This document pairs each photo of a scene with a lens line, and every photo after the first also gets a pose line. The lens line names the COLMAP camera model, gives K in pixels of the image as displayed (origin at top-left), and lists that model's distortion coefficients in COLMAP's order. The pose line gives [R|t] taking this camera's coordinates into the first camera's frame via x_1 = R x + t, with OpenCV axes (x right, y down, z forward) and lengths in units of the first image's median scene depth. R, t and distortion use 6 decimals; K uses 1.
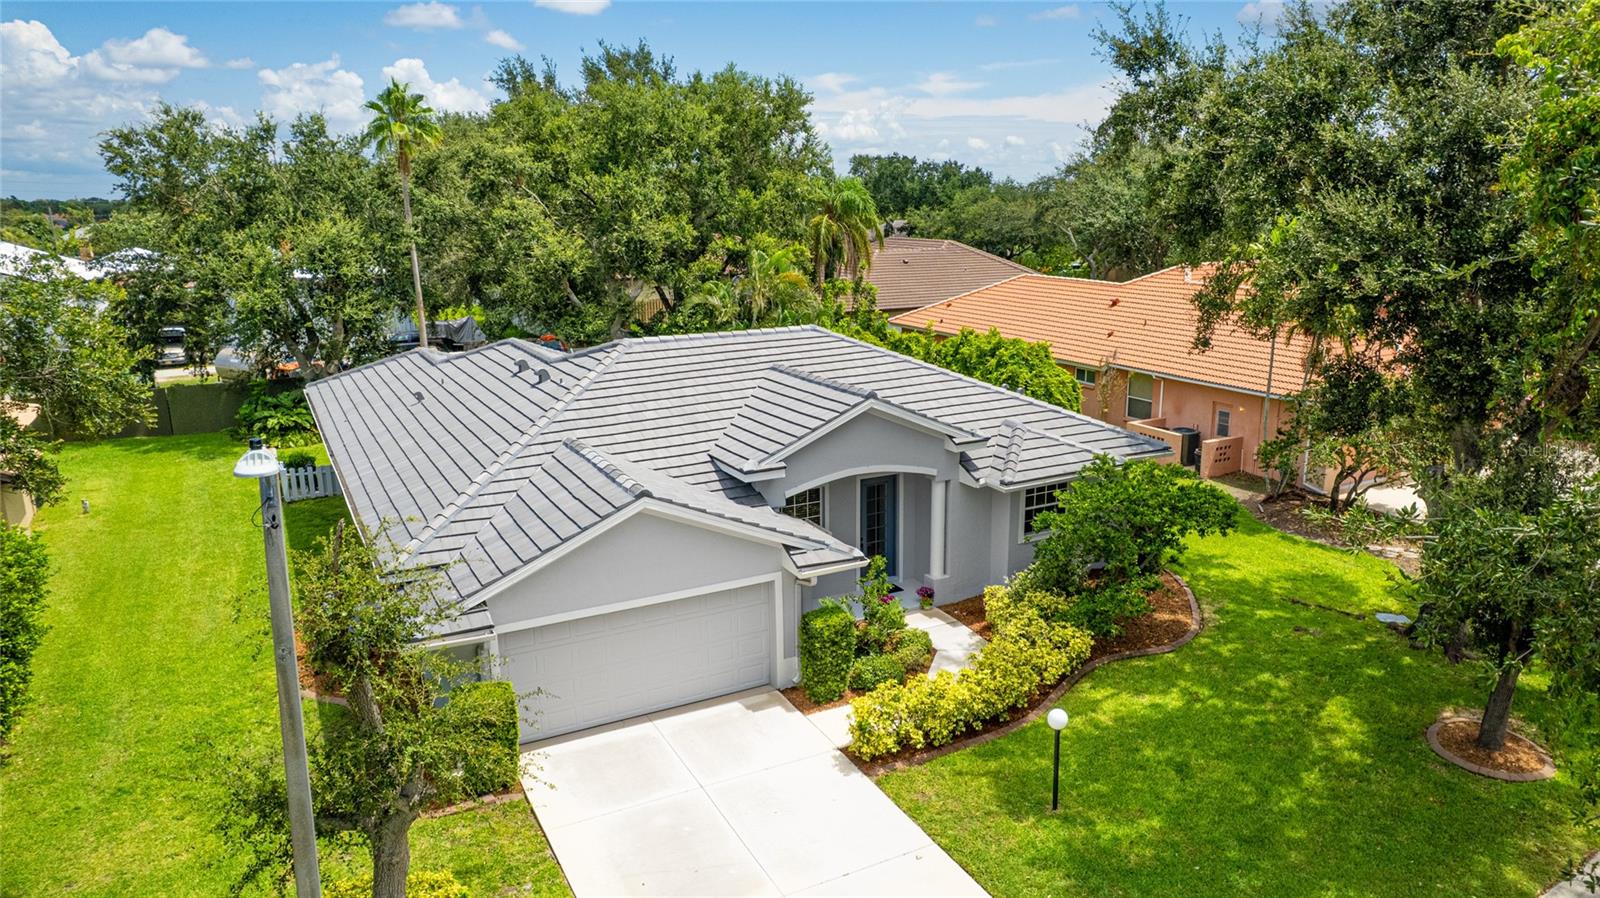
lens RADIAL K [[1050.6, 0, 826.4], [0, 1050.6, 449.7], [0, 0, 1]] dist [-0.089190, 0.075690]
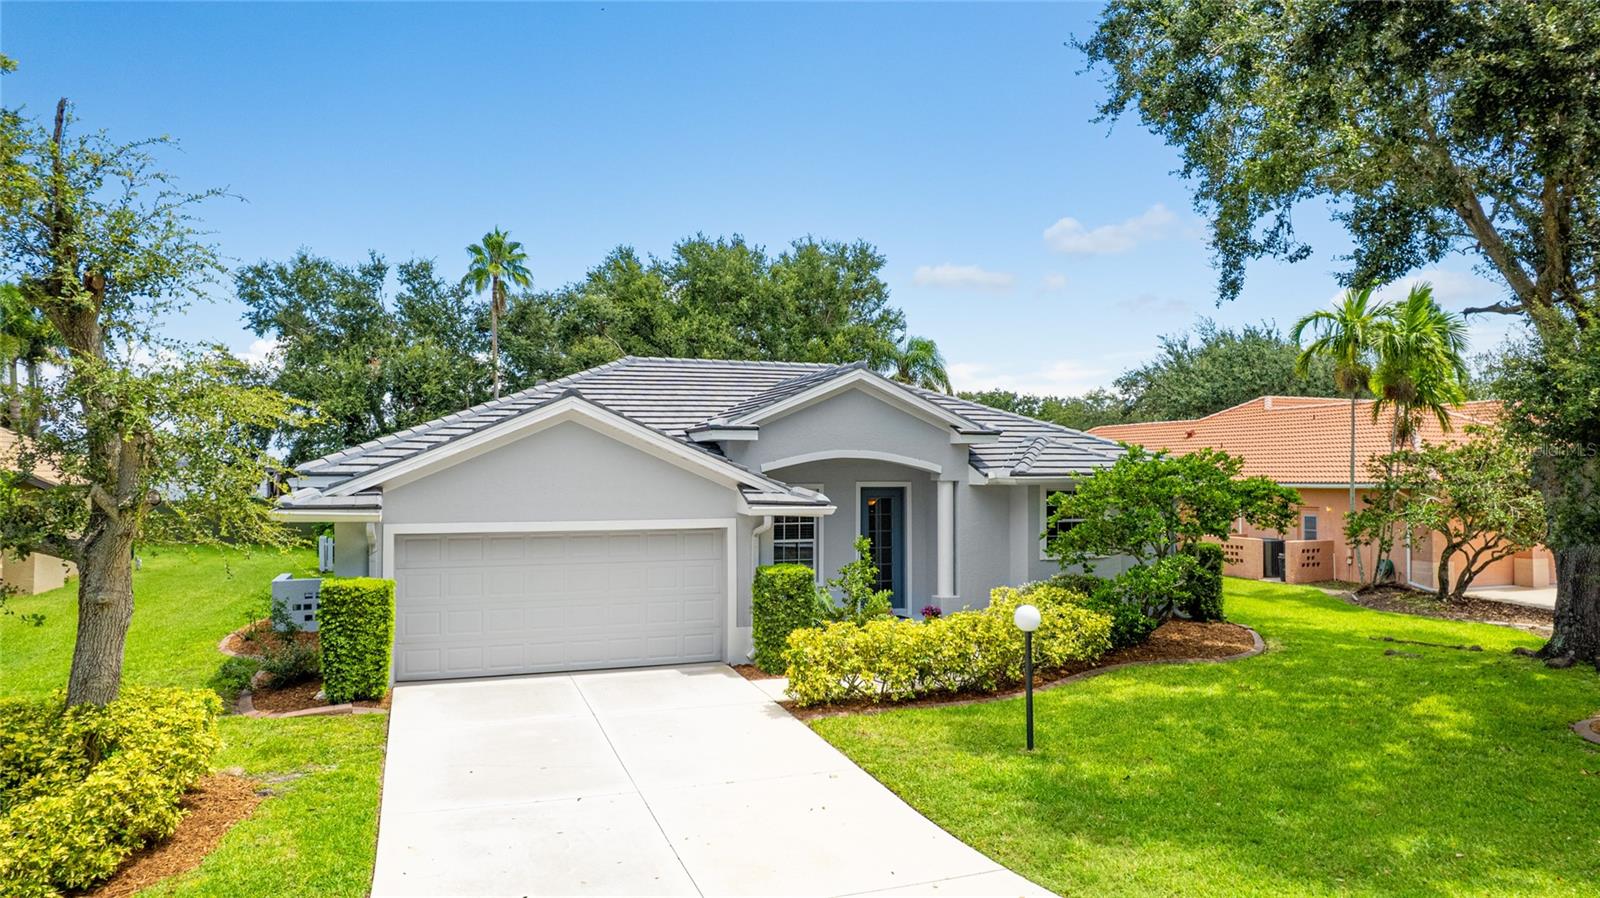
lens RADIAL K [[1008.4, 0, 804.7], [0, 1008.4, 448.5], [0, 0, 1]] dist [-0.079415, 0.068262]
pose [[0.989684, 0.006826, -0.143108, 0.126589], [-0.043537, 0.965957, -0.255012, 0.256902], [0.136496, 0.258611, 0.956289, 0.177778]]
